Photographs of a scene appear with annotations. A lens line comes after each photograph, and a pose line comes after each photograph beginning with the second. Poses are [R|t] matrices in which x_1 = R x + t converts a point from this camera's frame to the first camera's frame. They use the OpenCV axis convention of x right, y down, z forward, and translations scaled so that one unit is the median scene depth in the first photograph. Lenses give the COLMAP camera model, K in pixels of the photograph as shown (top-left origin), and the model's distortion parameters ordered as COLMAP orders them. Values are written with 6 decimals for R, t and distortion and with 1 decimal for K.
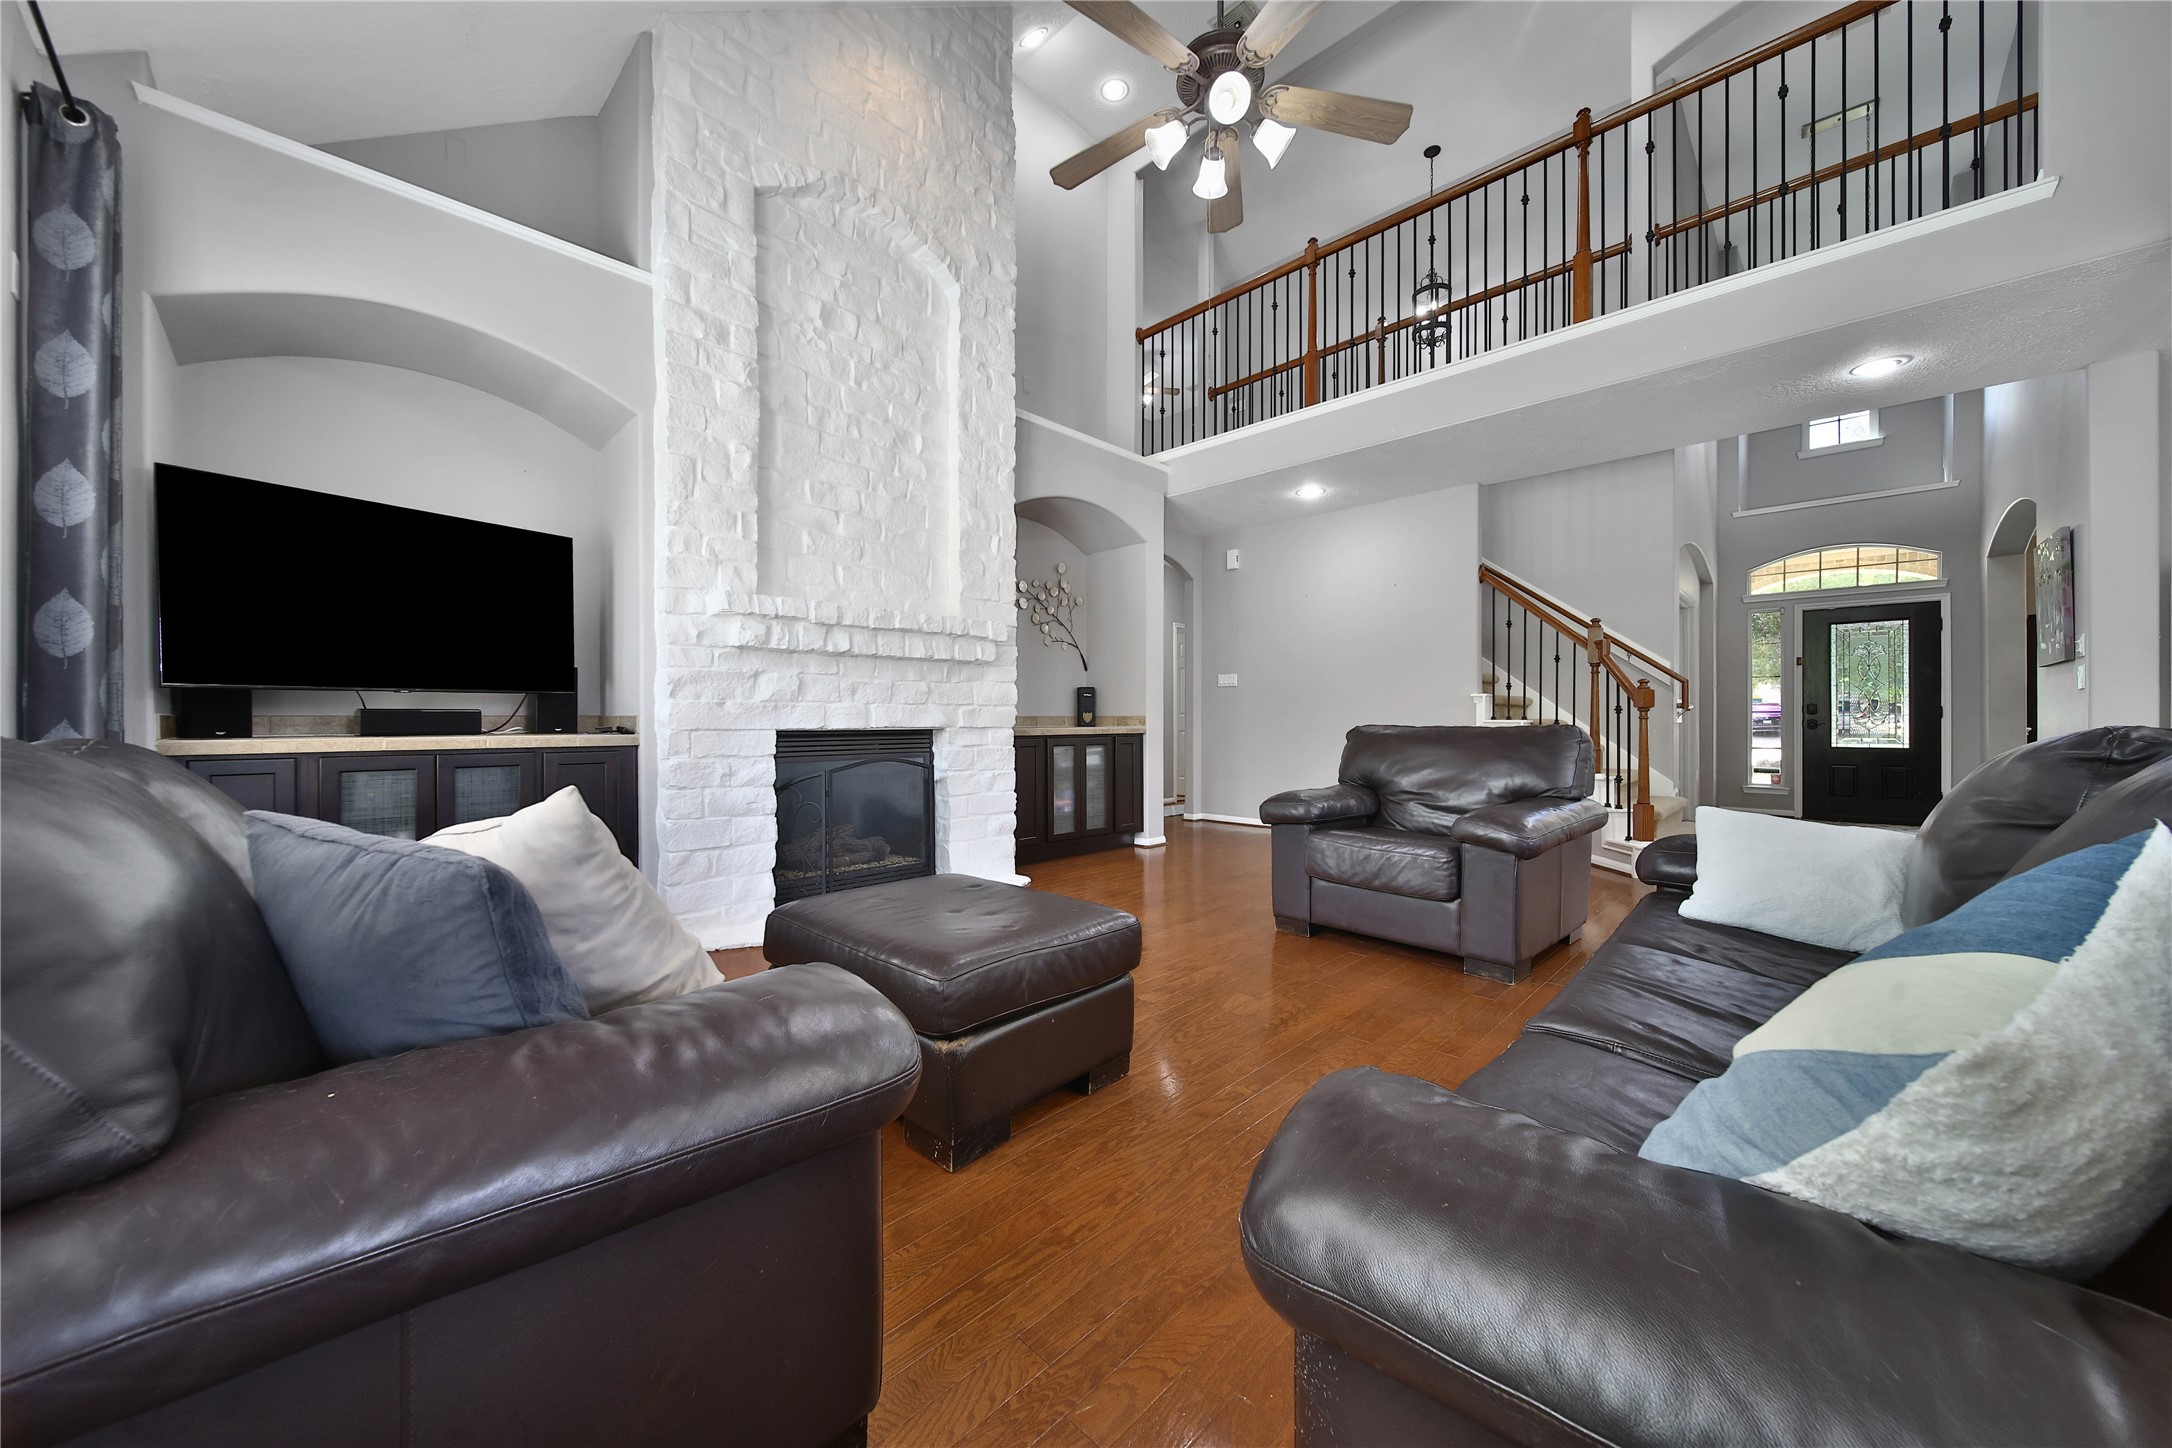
lens RADIAL K [[777.1, 0, 1071.7], [0, 777.1, 721.9], [0, 0, 1]] dist [-0.001540, -0.000559]
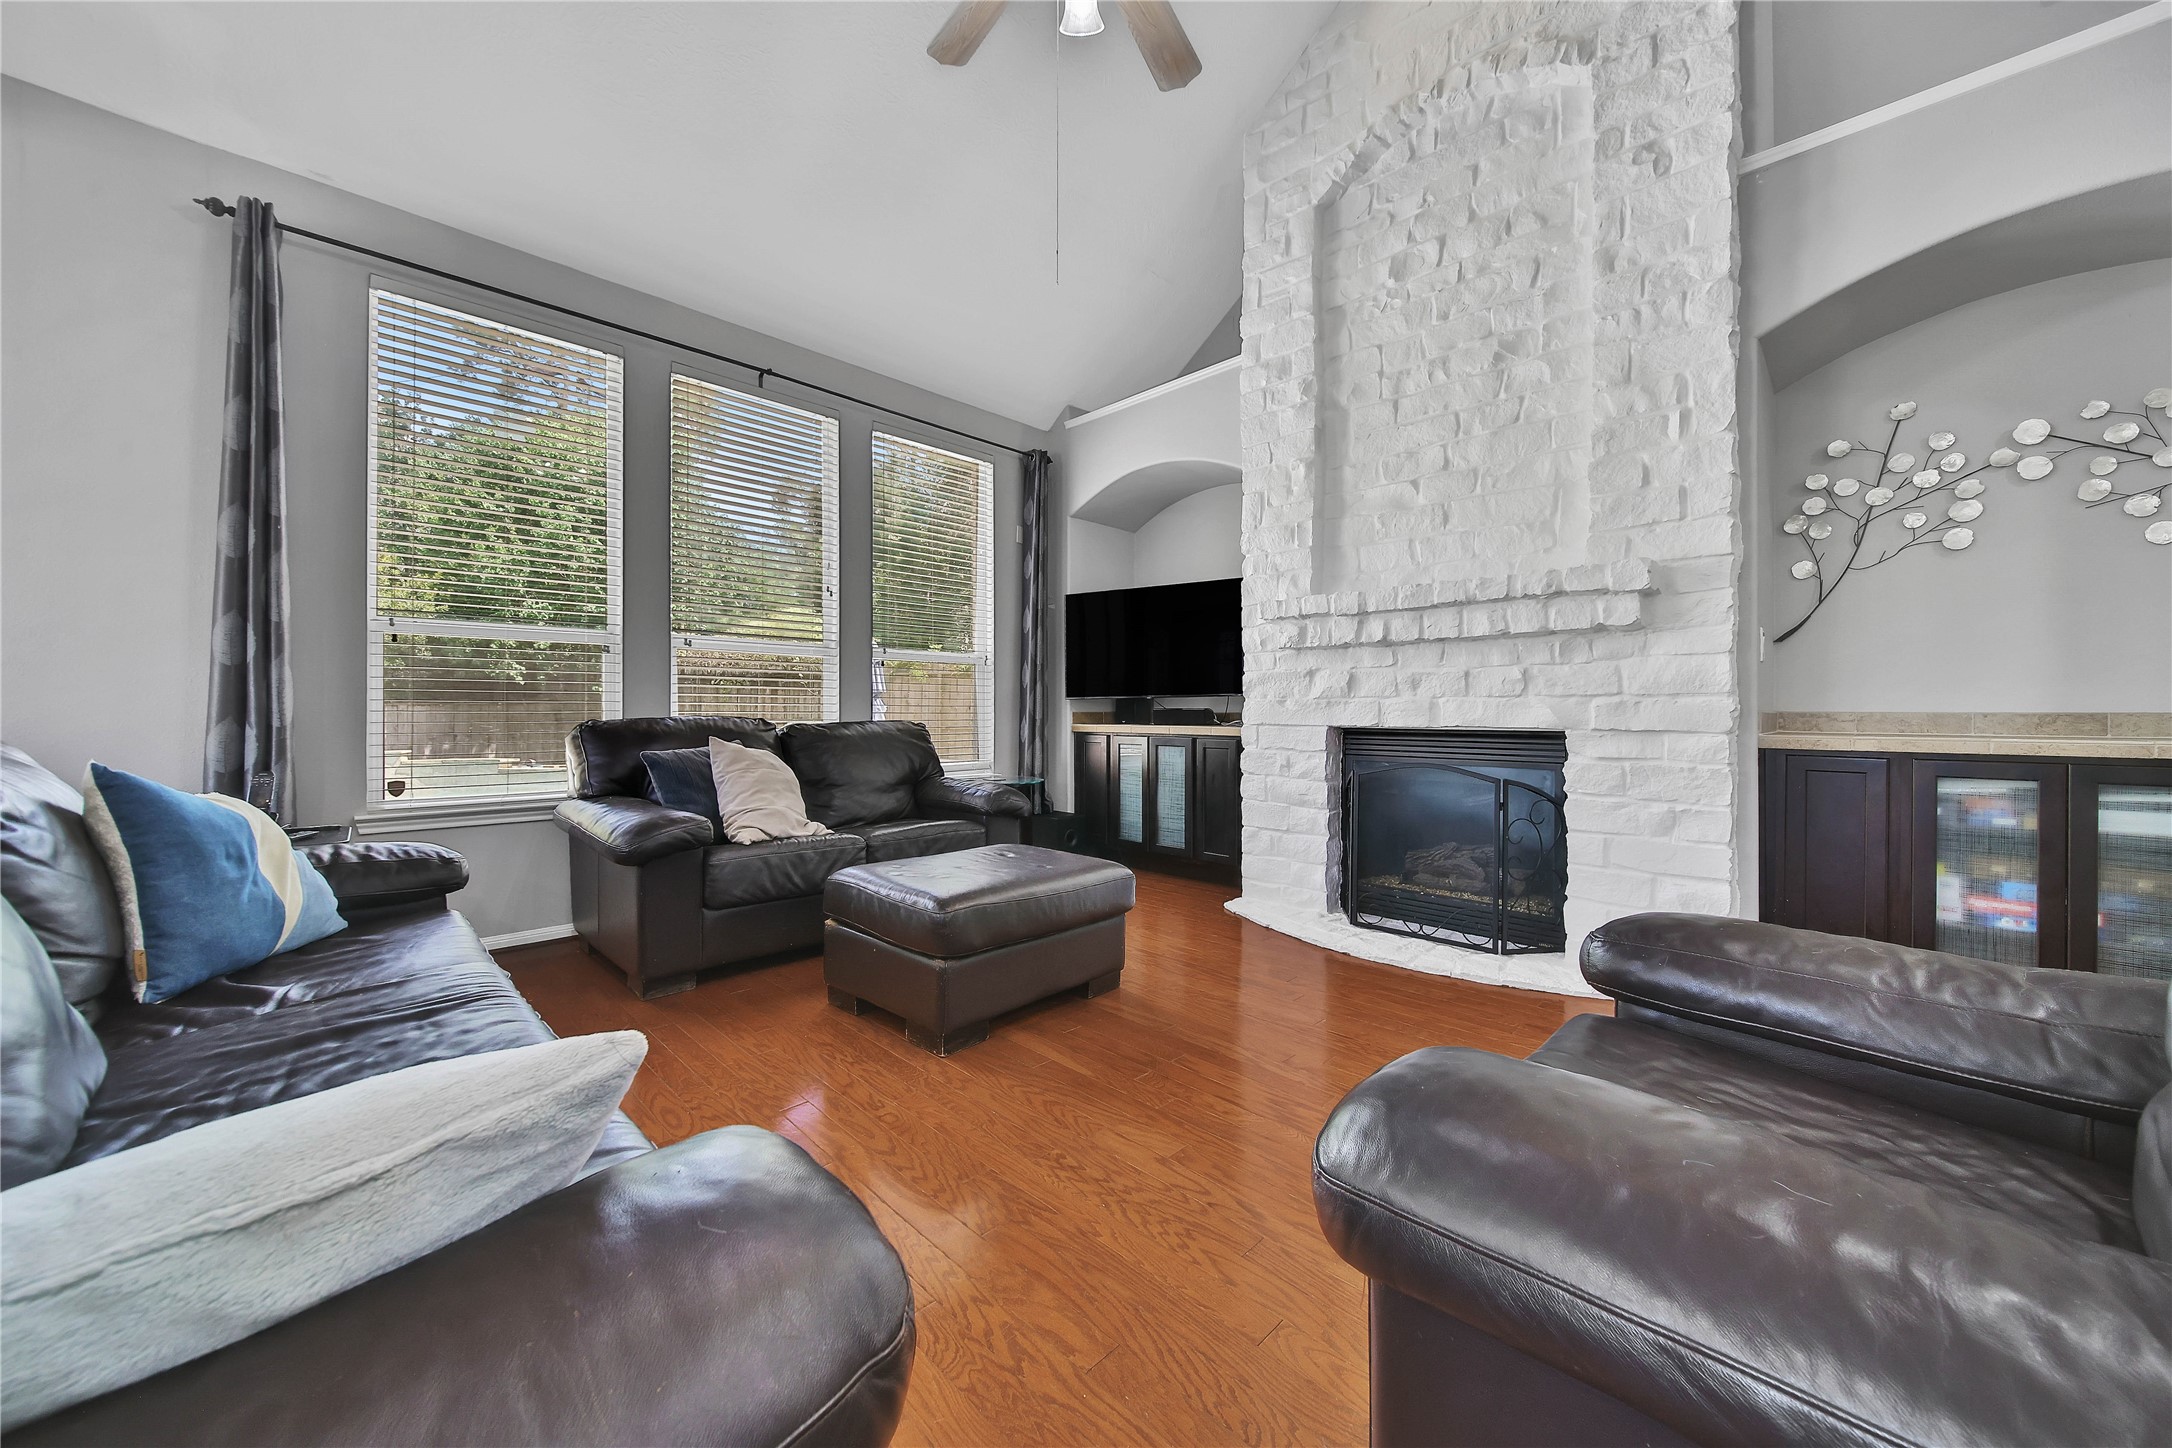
lens RADIAL K [[777.1, 0, 1069.9], [0, 777.1, 716.4], [0, 0, 1]] dist [-0.001540, -0.000559]
pose [[-0.011090, 0.005995, -0.999921, 0.651422], [-0.005507, 0.999966, 0.006056, -0.006641], [0.999923, 0.005573, -0.011057, 0.691559]]
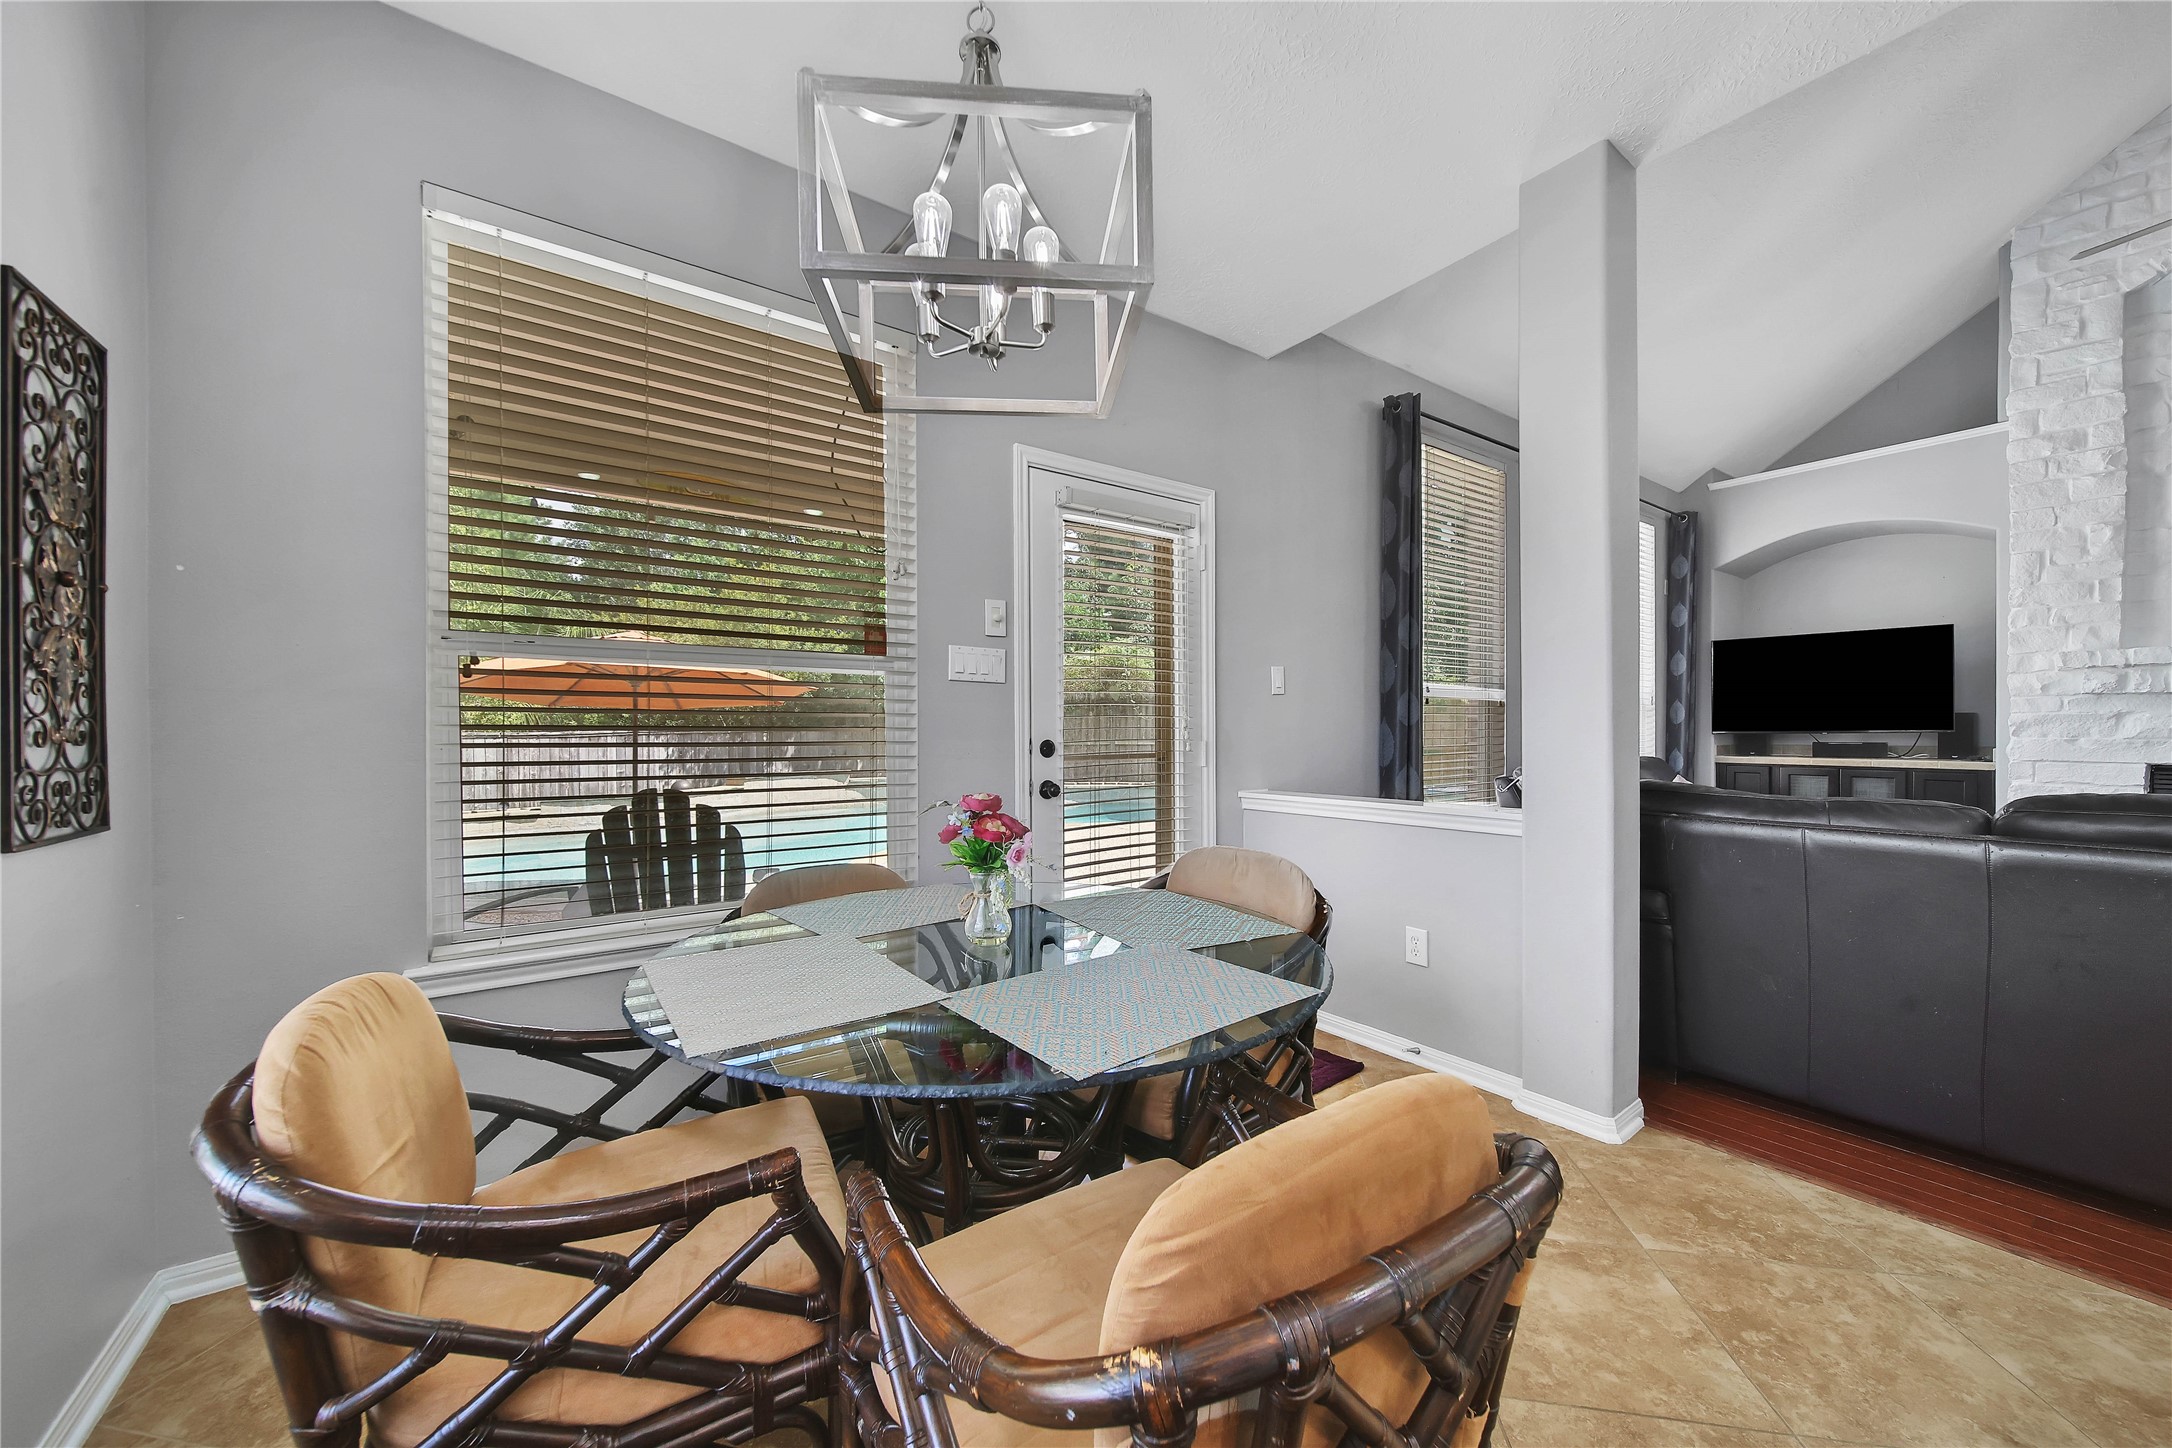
lens RADIAL K [[777.1, 0, 1085.8], [0, 777.1, 737.5], [0, 0, 1]] dist [-0.001540, -0.000559]
pose [[-0.188108, 0.011087, -0.982086, 1.030307], [-0.001249, 0.999933, 0.011527, -0.039353], [0.982148, 0.003395, -0.188081, -0.304034]]
